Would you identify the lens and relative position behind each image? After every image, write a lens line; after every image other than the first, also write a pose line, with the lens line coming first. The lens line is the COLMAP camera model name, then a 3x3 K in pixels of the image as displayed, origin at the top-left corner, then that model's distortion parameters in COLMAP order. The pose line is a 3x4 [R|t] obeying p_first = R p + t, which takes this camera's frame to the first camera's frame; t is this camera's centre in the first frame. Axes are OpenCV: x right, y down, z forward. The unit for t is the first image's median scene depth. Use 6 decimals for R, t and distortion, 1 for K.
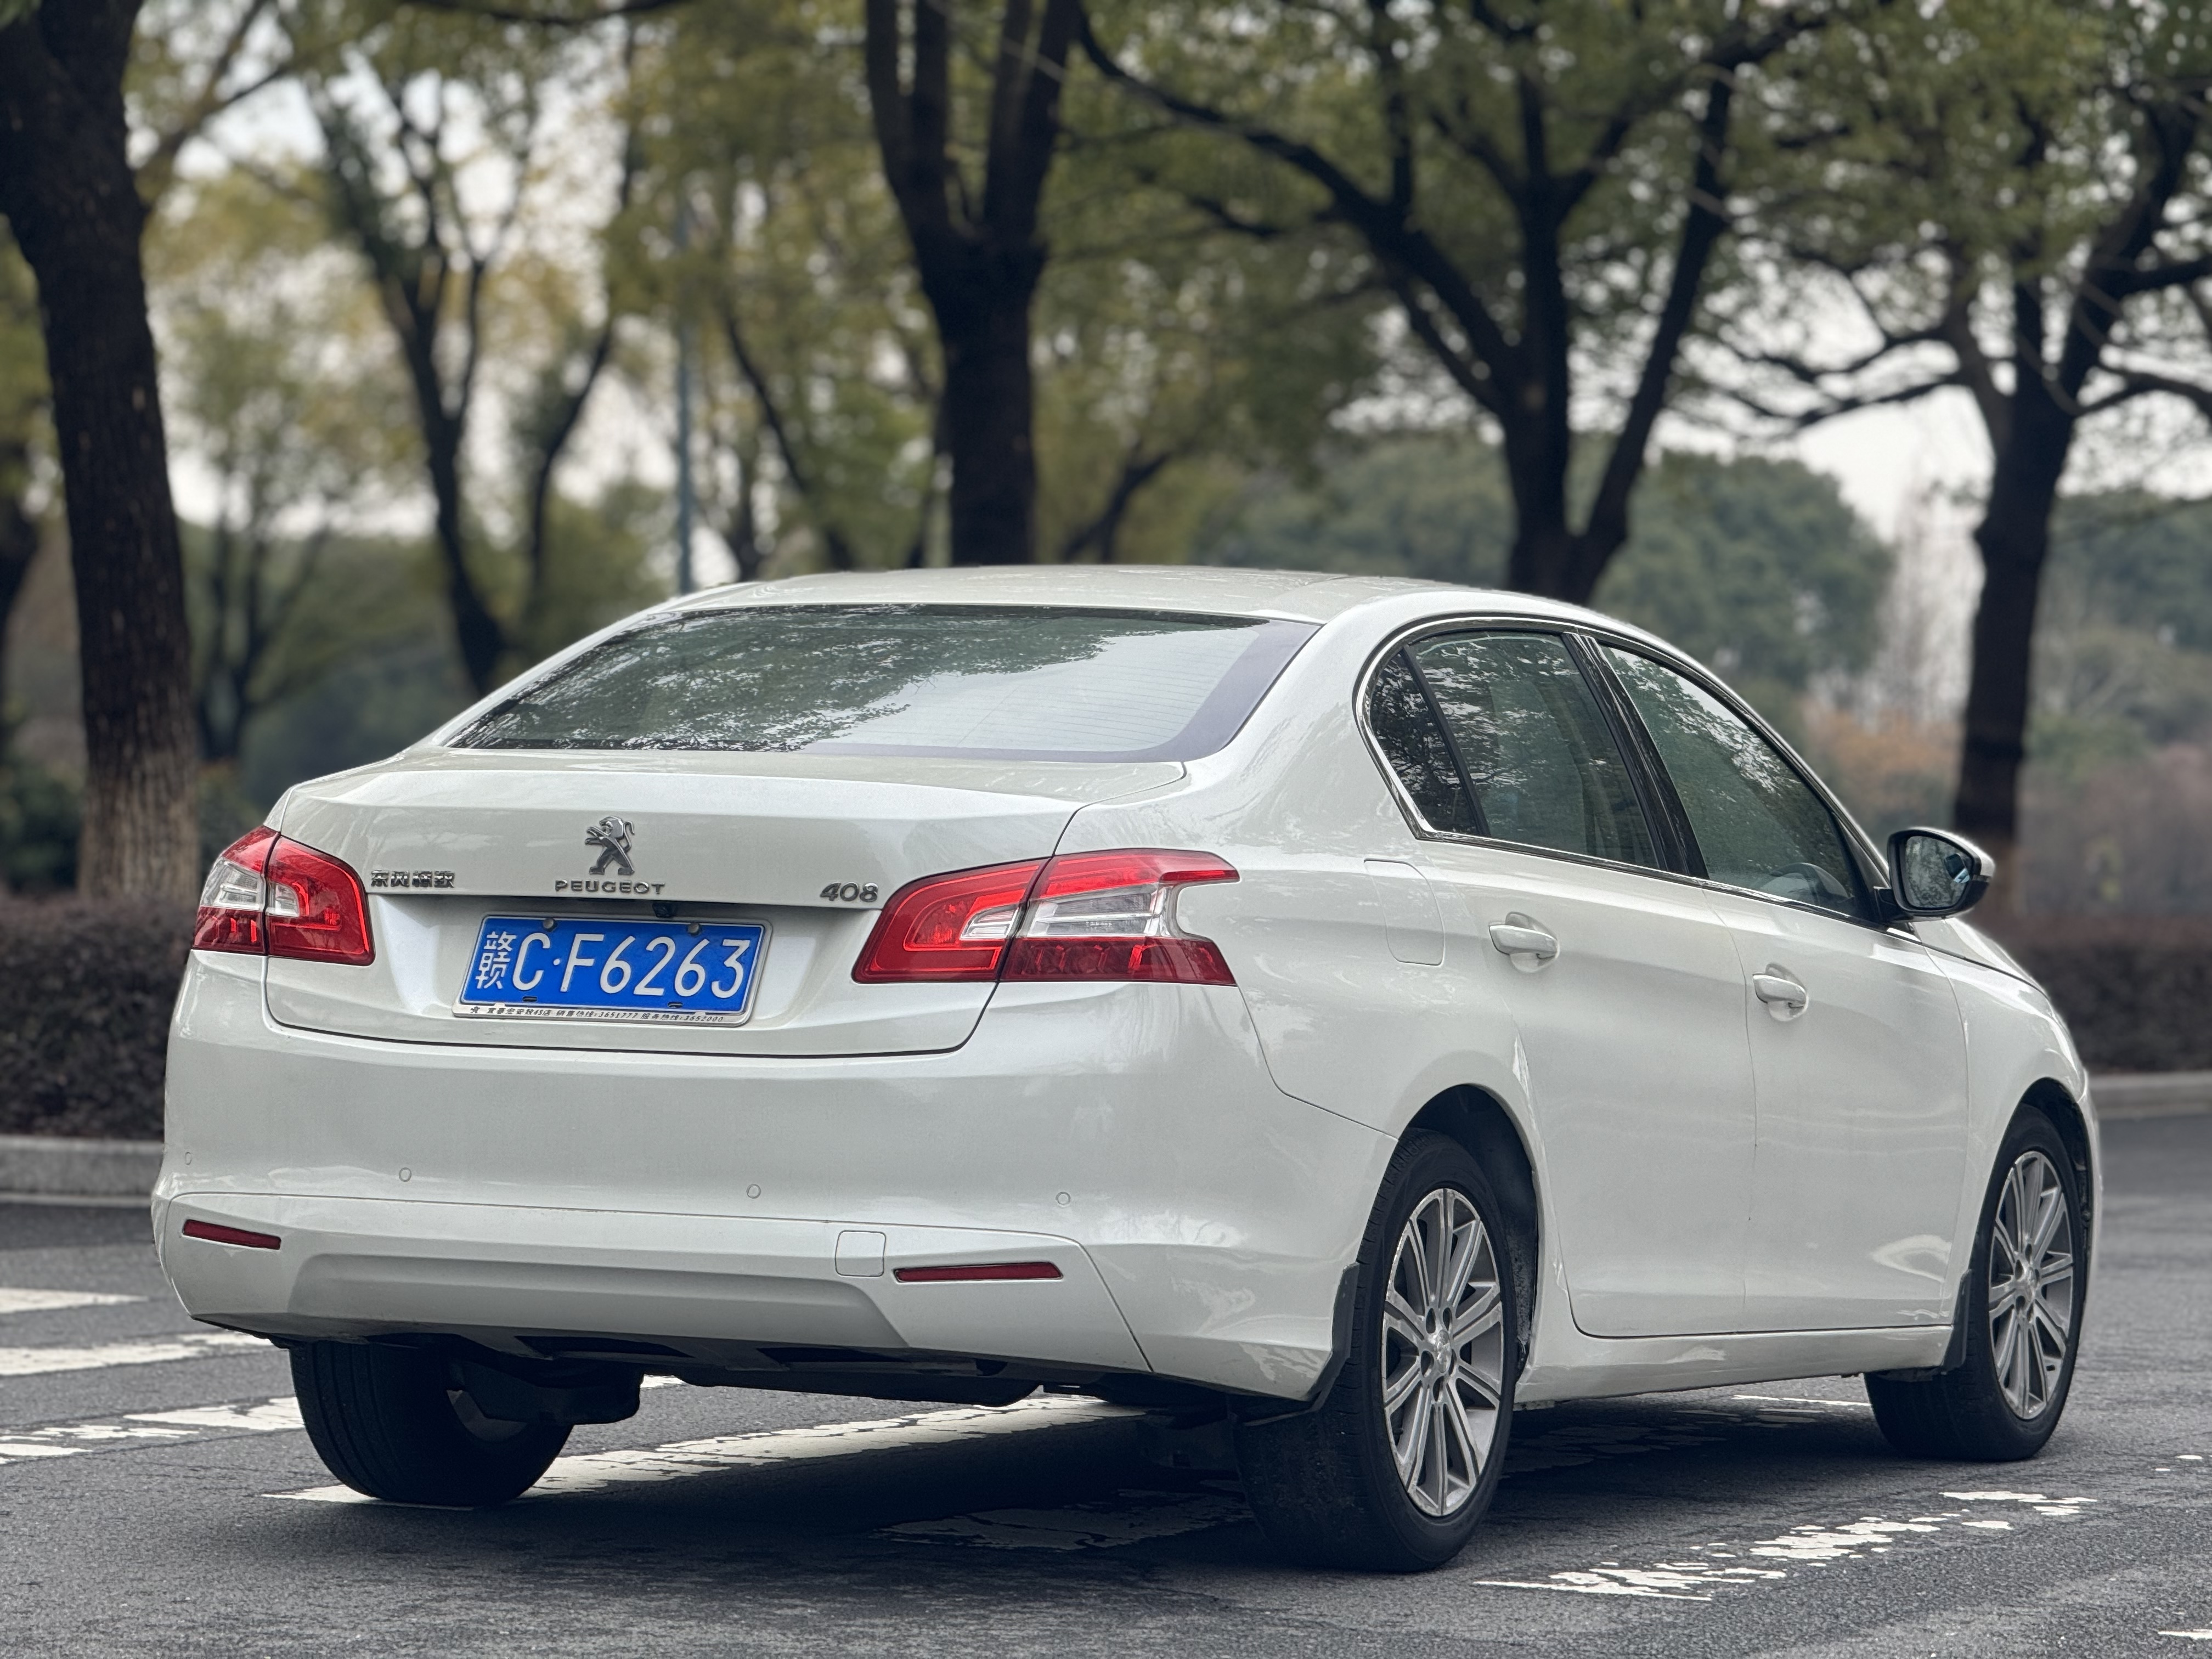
lens RADIAL K [[8518.6, 0, 1106.0], [0, 8518.6, 829.5], [0, 0, 1]] dist [0.006852, -6.196250]
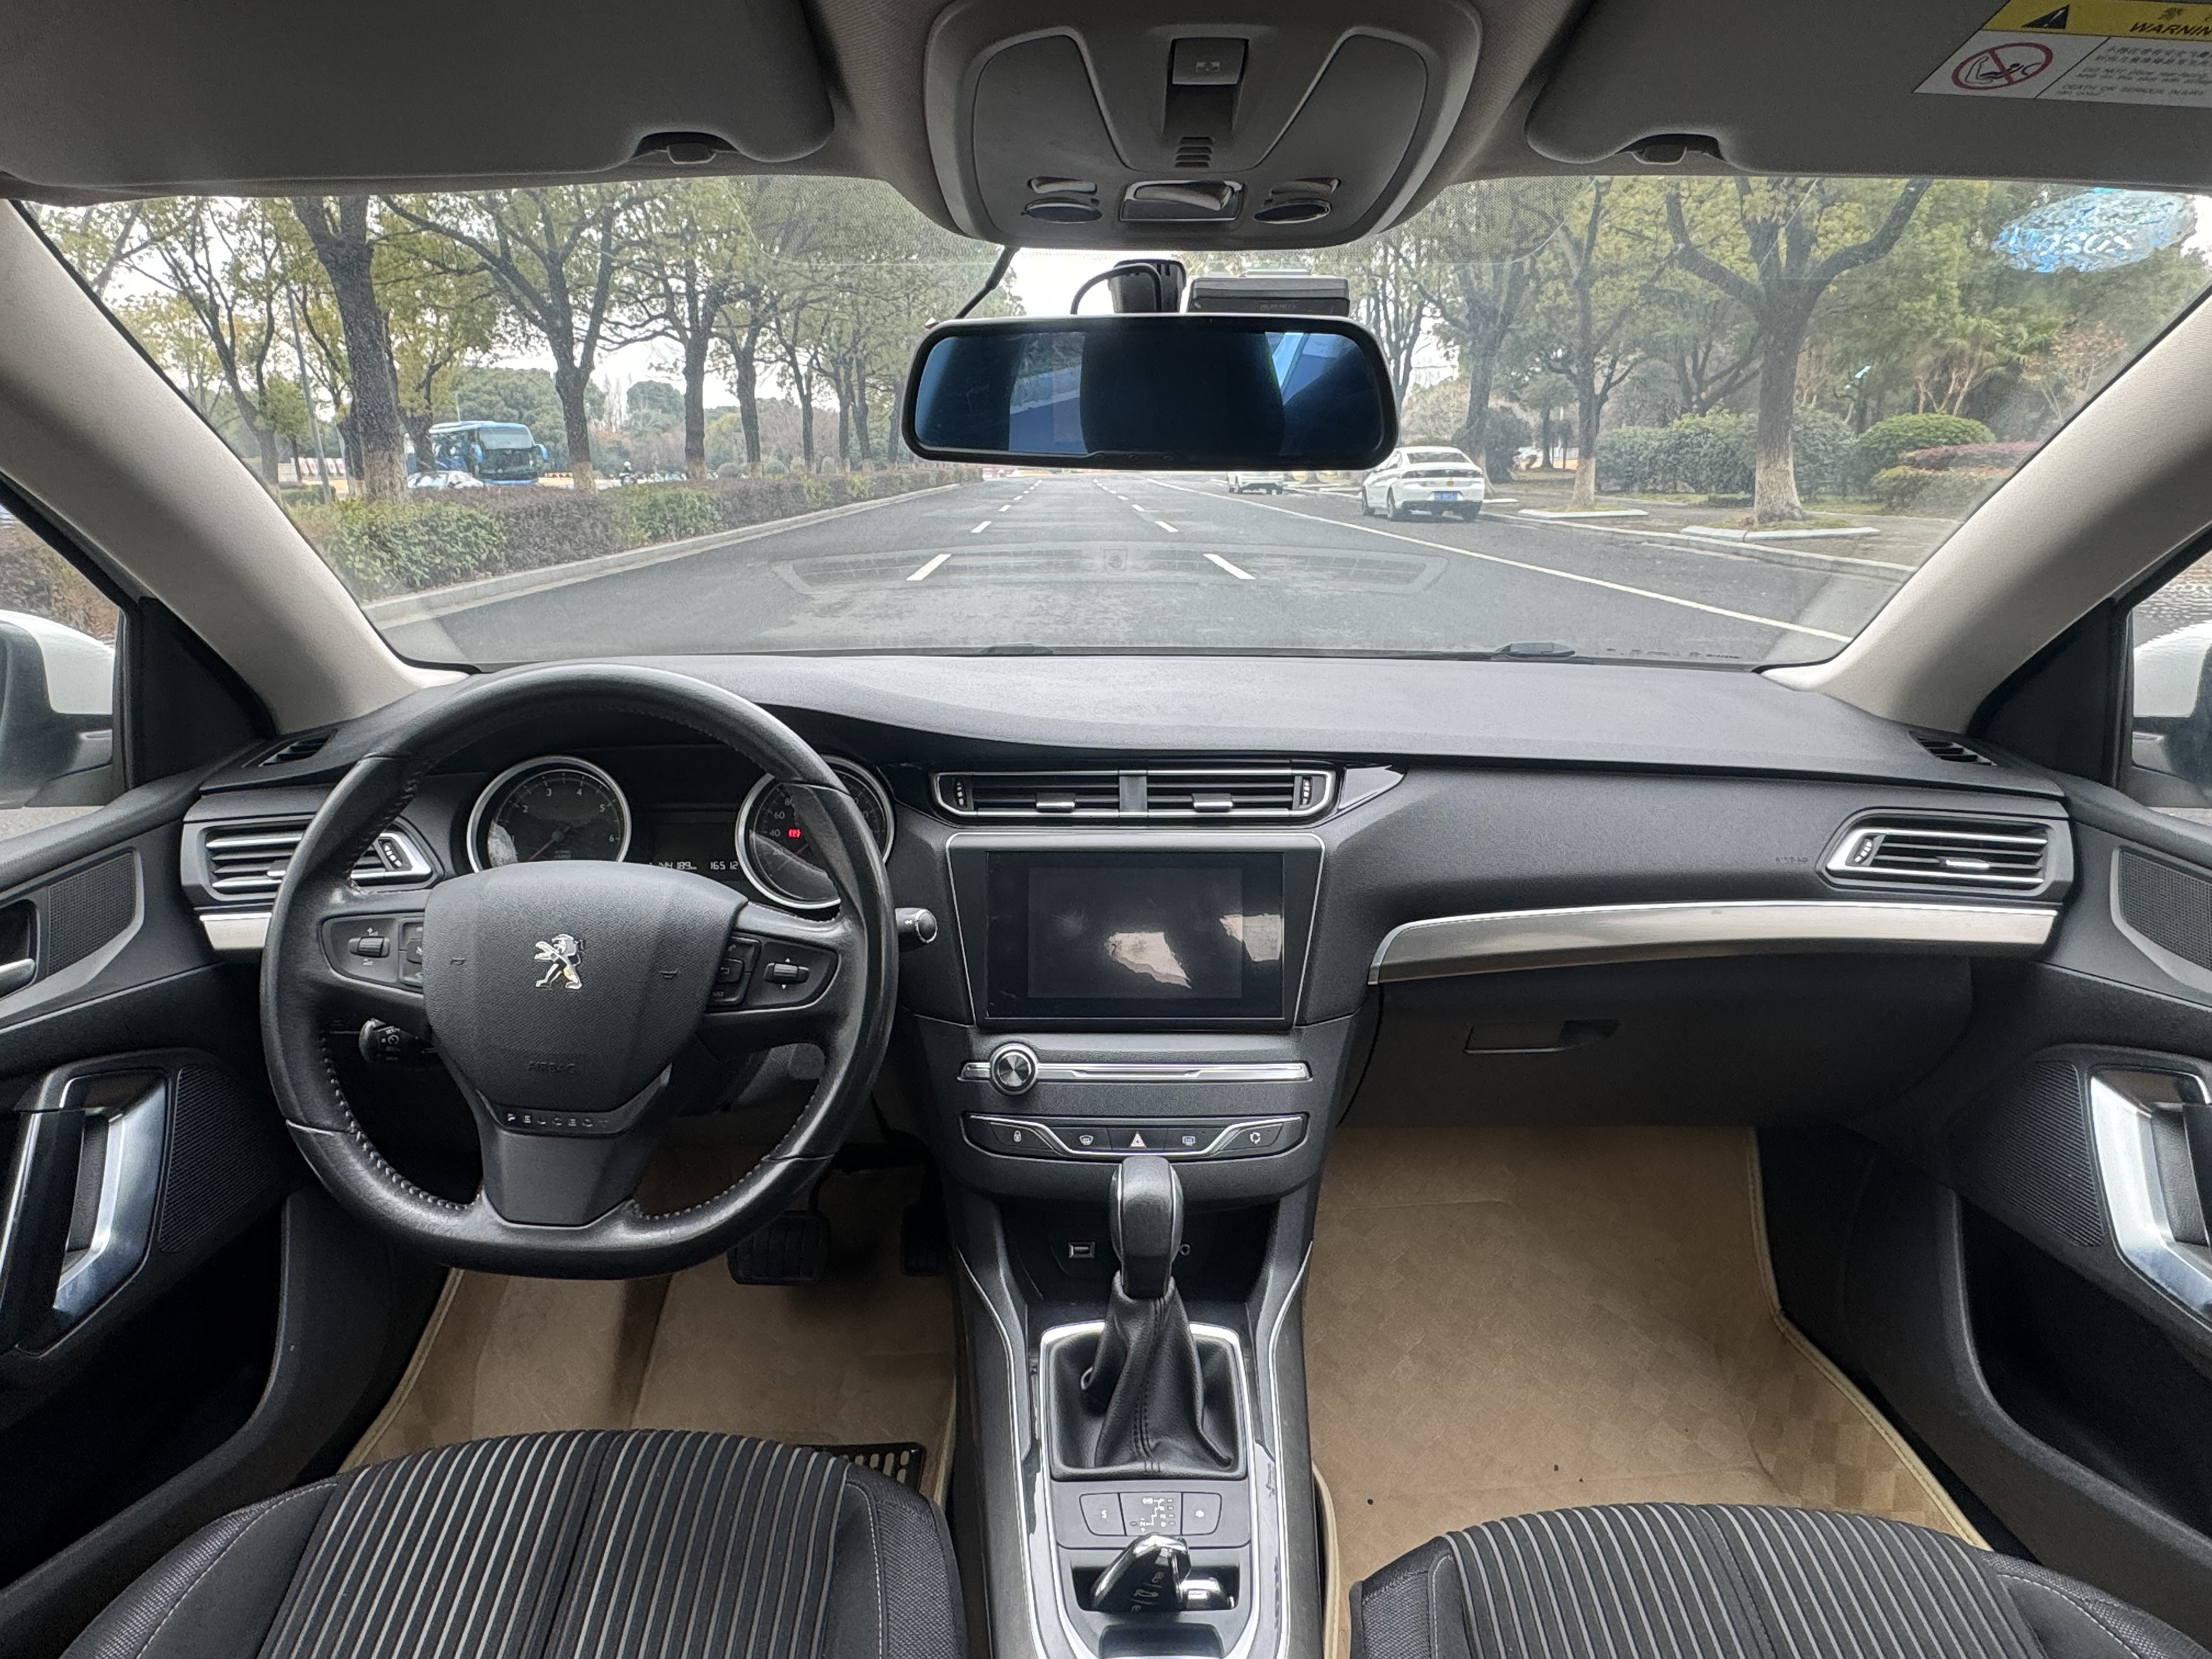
lens RADIAL K [[1331.3, 0, 1106.0], [0, 1331.3, 829.5], [0, 0, 1]] dist [0.003352, 0.002669]
pose [[0.899493, -0.139670, 0.414011, -0.003104], [0.019700, 0.959533, 0.280906, -0.008897], [-0.436491, -0.244516, 0.865845, 1.149421]]
